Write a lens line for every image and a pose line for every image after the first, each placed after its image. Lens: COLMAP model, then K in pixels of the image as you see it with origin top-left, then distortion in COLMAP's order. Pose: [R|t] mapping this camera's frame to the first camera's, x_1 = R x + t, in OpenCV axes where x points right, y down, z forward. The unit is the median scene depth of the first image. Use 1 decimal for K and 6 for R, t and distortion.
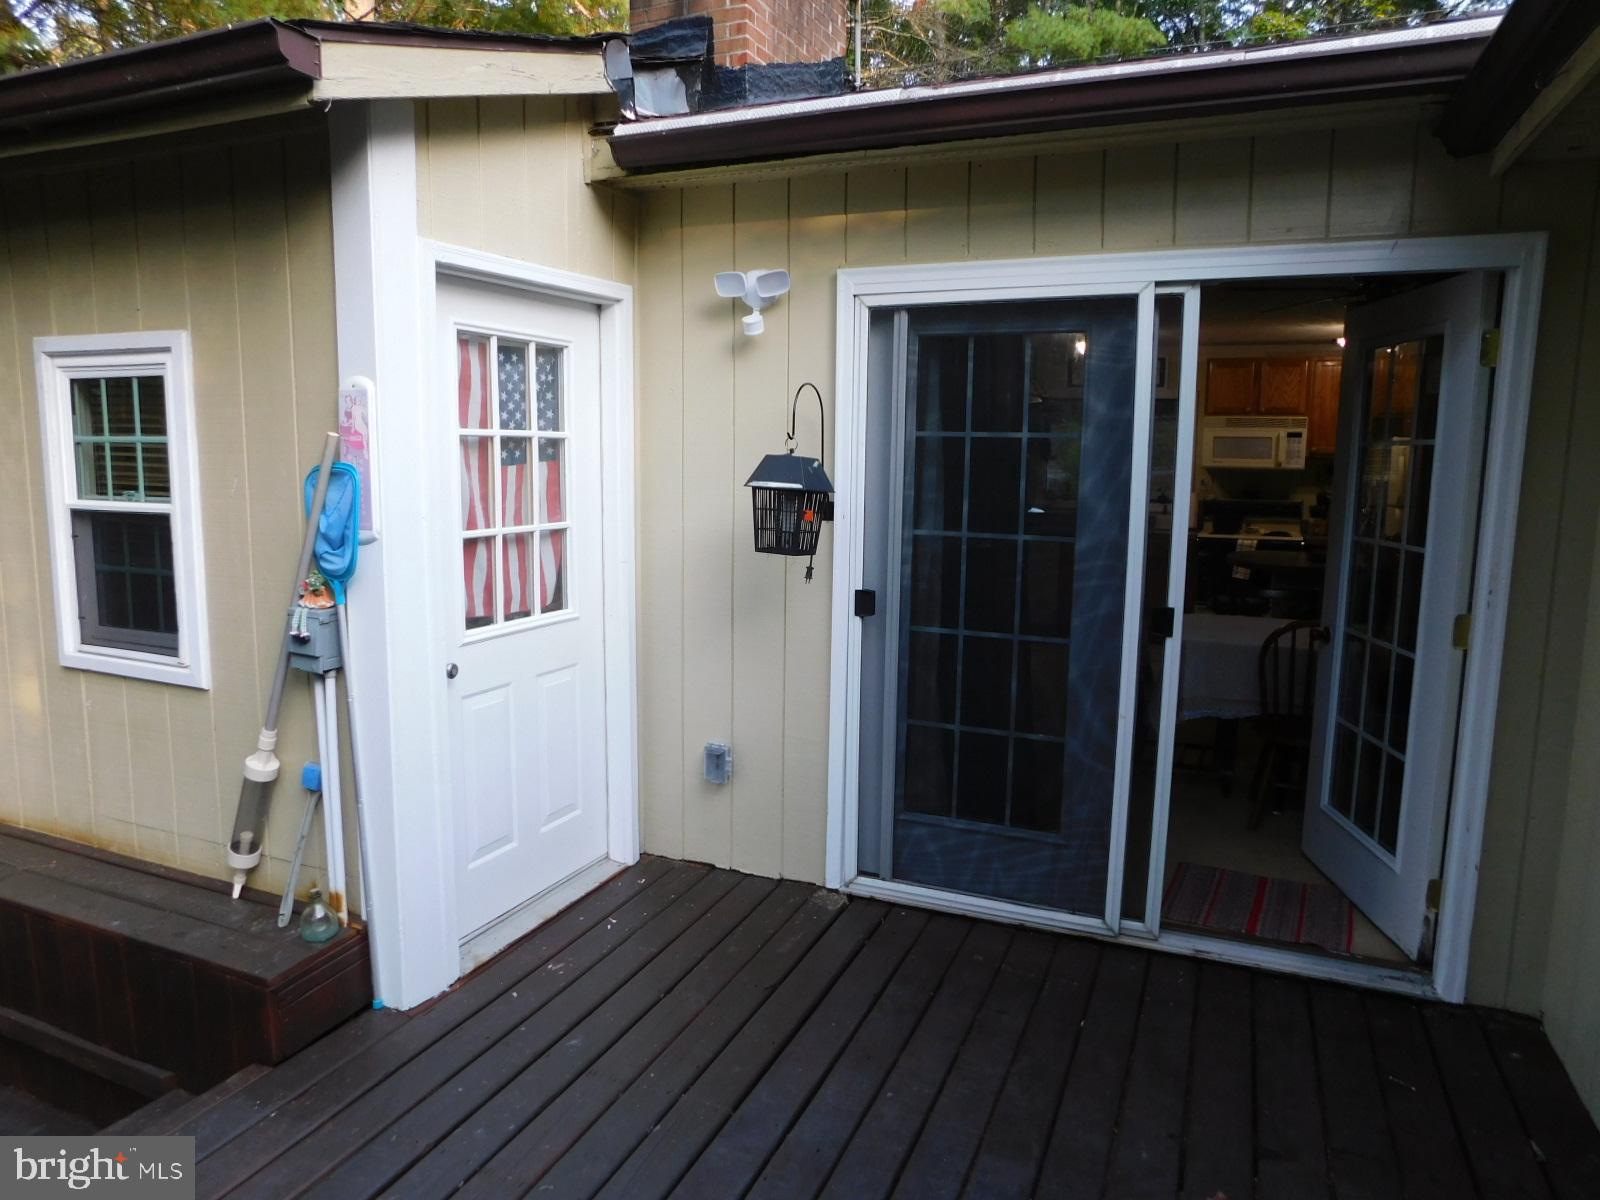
lens RADIAL K [[1058.8, 0, 800.3], [0, 1058.8, 591.3], [0, 0, 1]] dist [-0.075757, 0.045609]
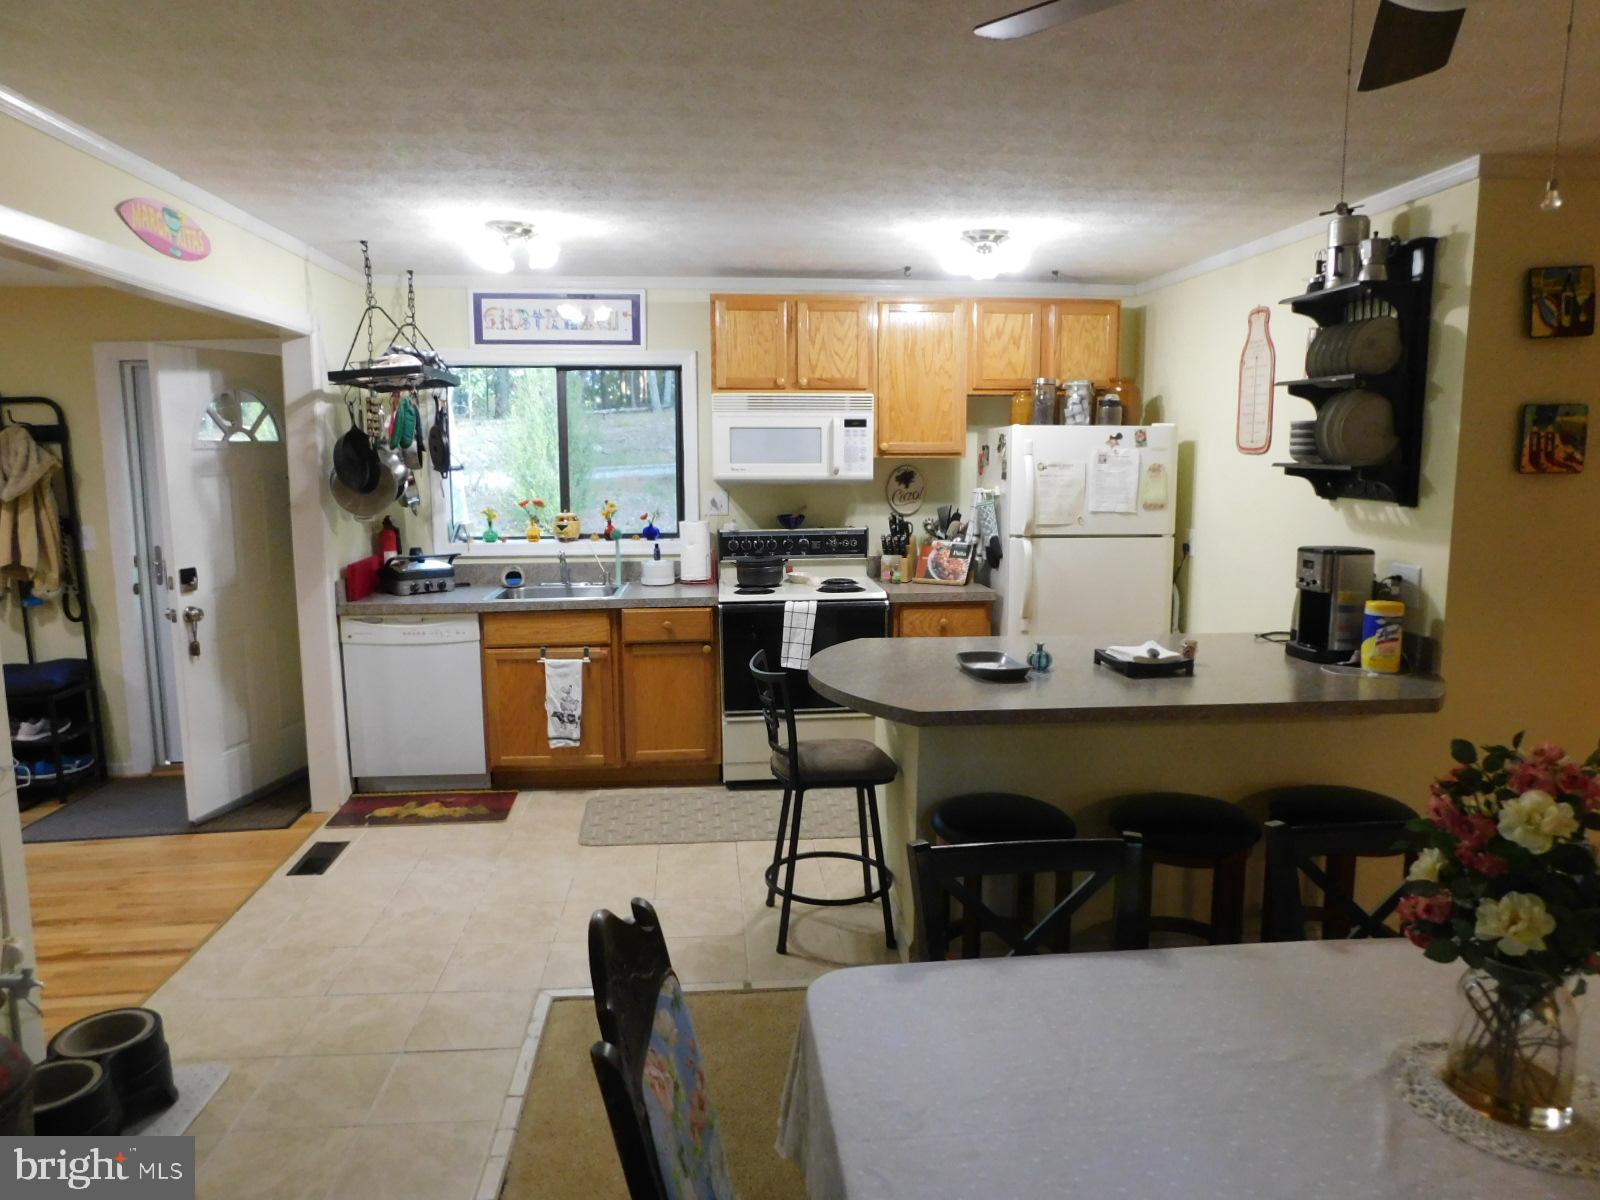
lens RADIAL K [[1058.8, 0, 804.1], [0, 1058.8, 602.0], [0, 0, 1]] dist [-0.075757, 0.045609]
pose [[0.879398, -0.083874, 0.468640, 0.147210], [0.077522, 0.996449, 0.032868, -0.067546], [-0.469733, 0.007426, 0.882777, 0.463323]]
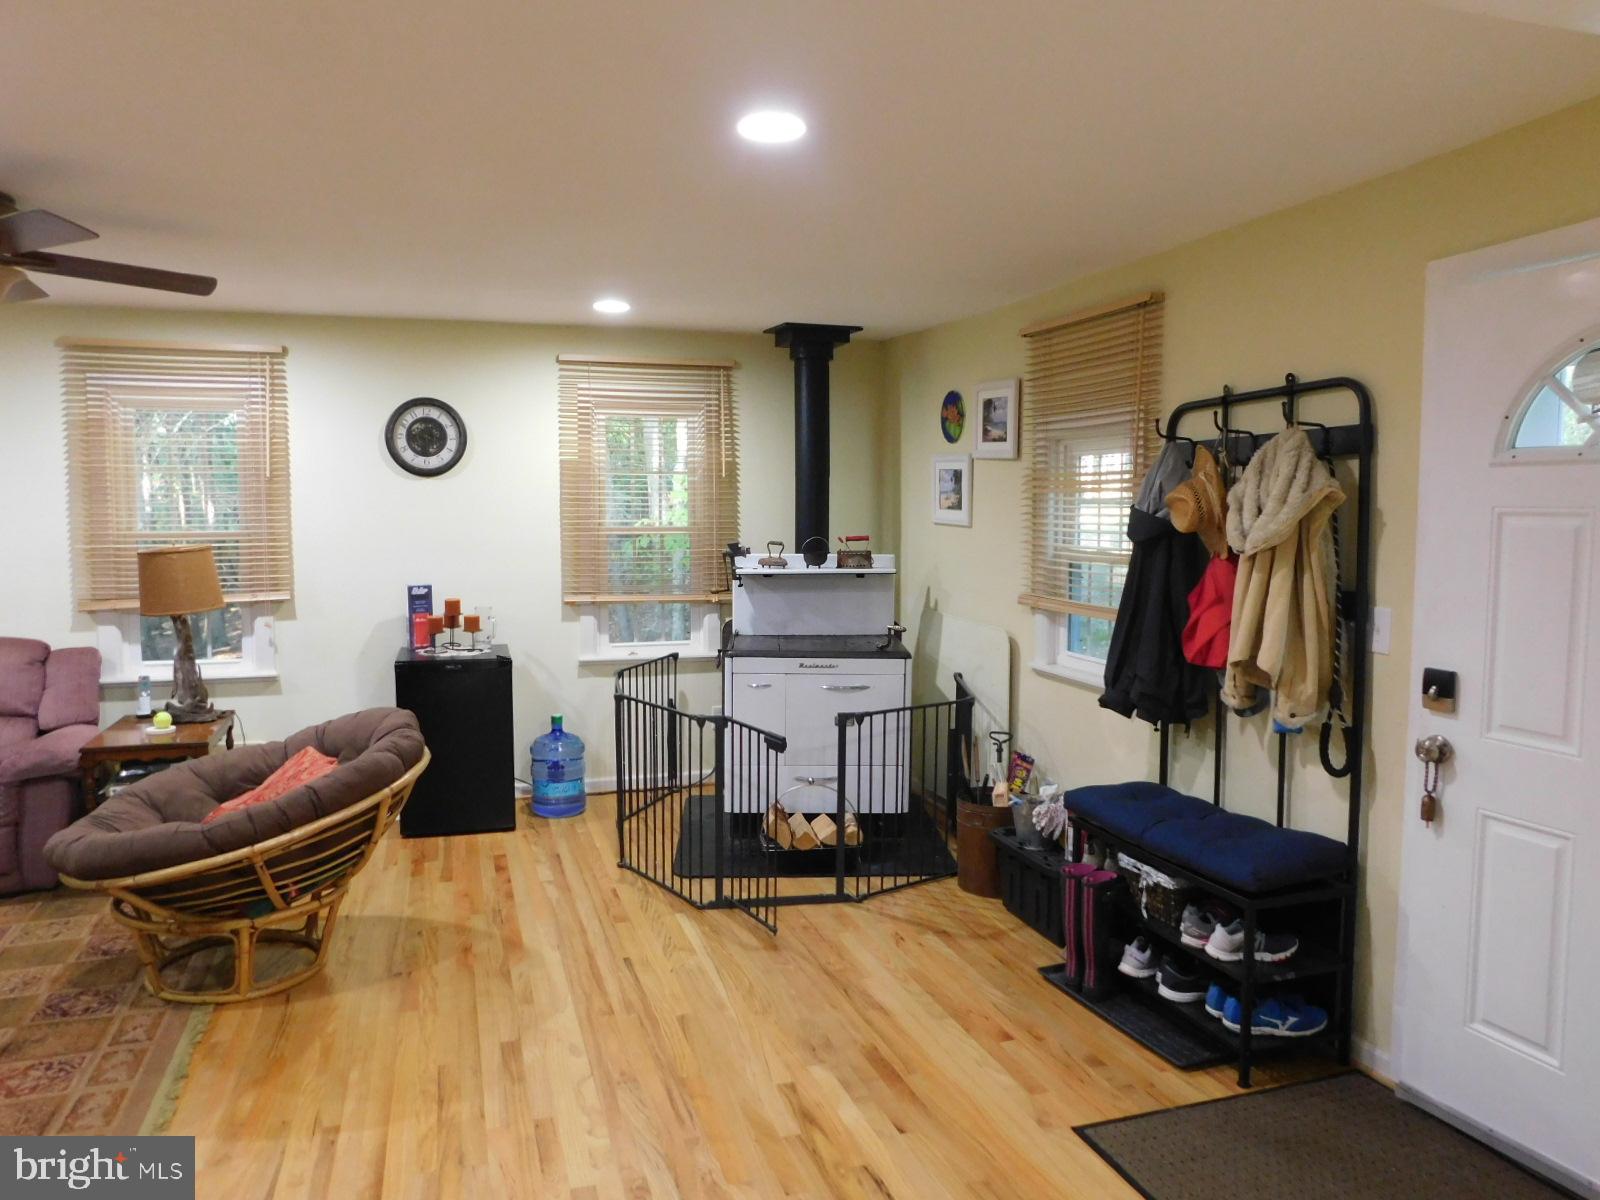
lens RADIAL K [[1111.0, 0, 809.1], [0, 1111.0, 596.4], [0, 0, 1]] dist [-0.048716, 0.043435]
pose [[0.670267, 0.052992, -0.740226, 0.204816], [-0.092394, 0.995645, -0.012385, -0.109317], [0.736346, 0.076694, 0.672244, 0.843262]]
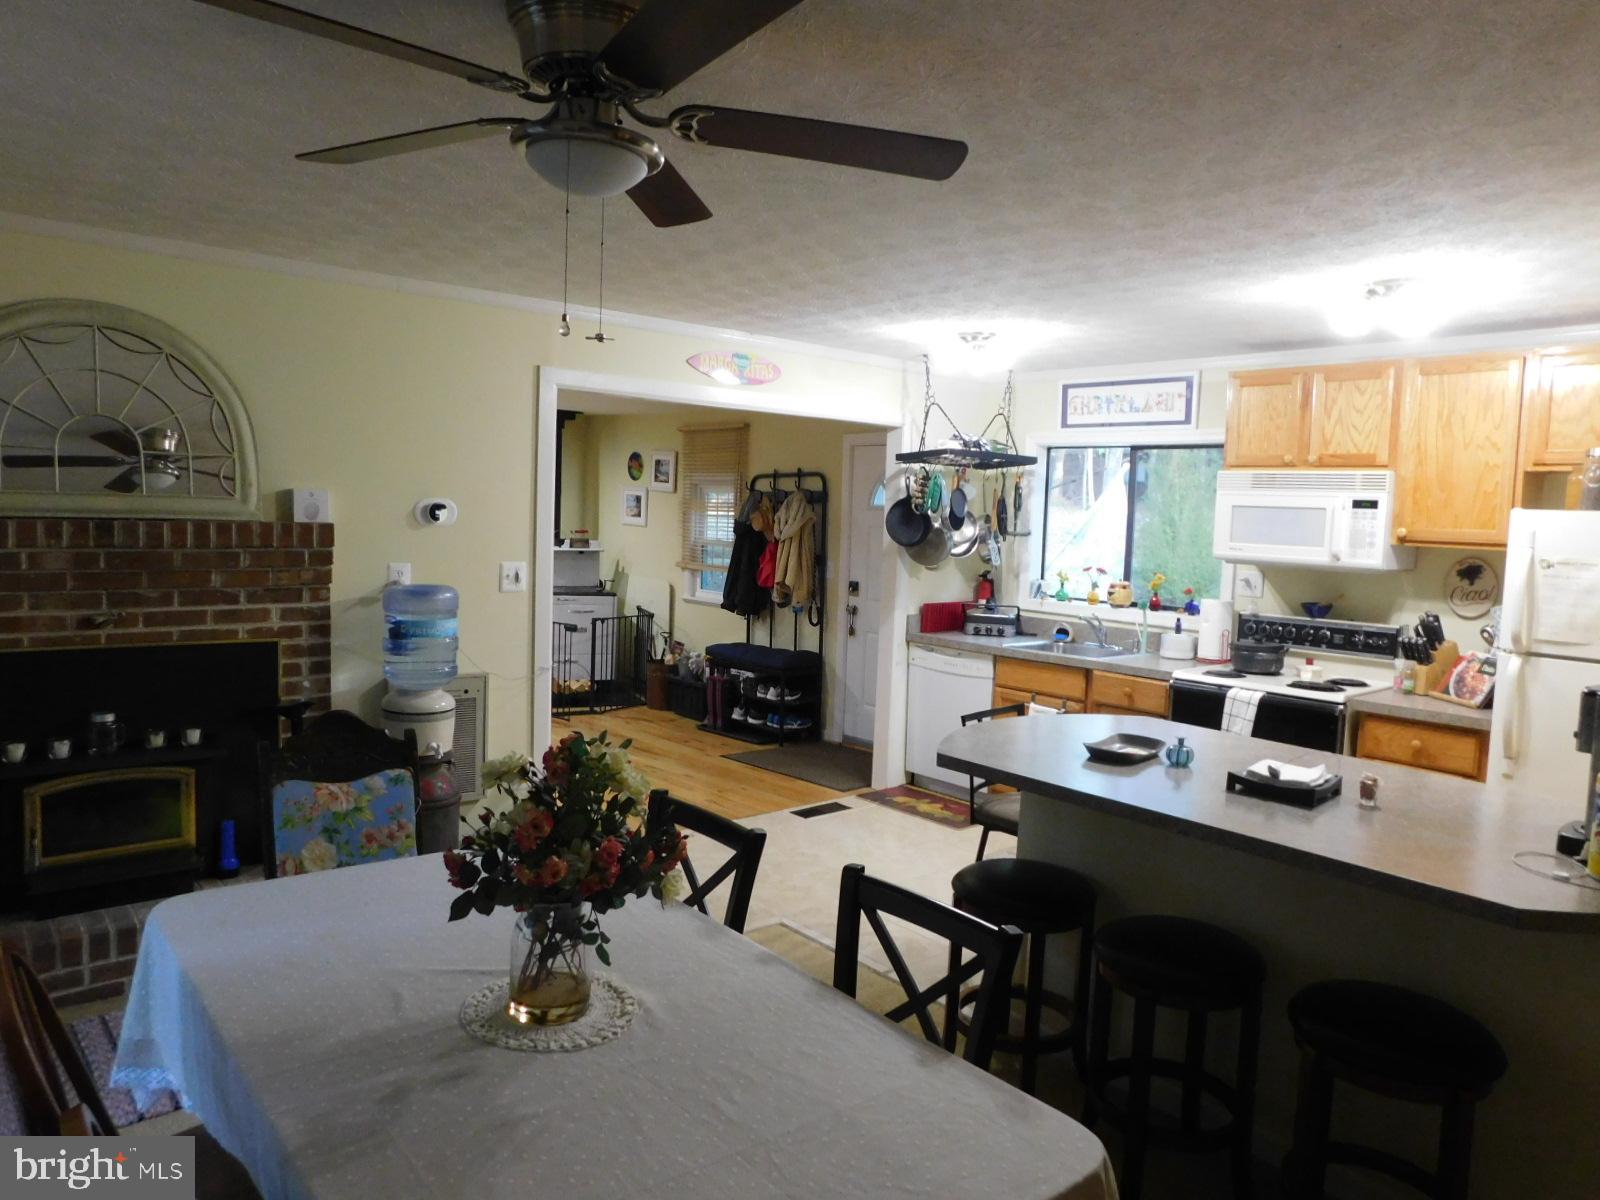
lens RADIAL K [[1058.8, 0, 763.0], [0, 1058.8, 590.8], [0, 0, 1]] dist [-0.075757, 0.045609]
pose [[0.881007, 0.054672, -0.469933, 0.450078], [-0.086061, 0.995248, -0.045556, -0.053695], [0.465209, 0.080578, 0.881526, 0.381876]]
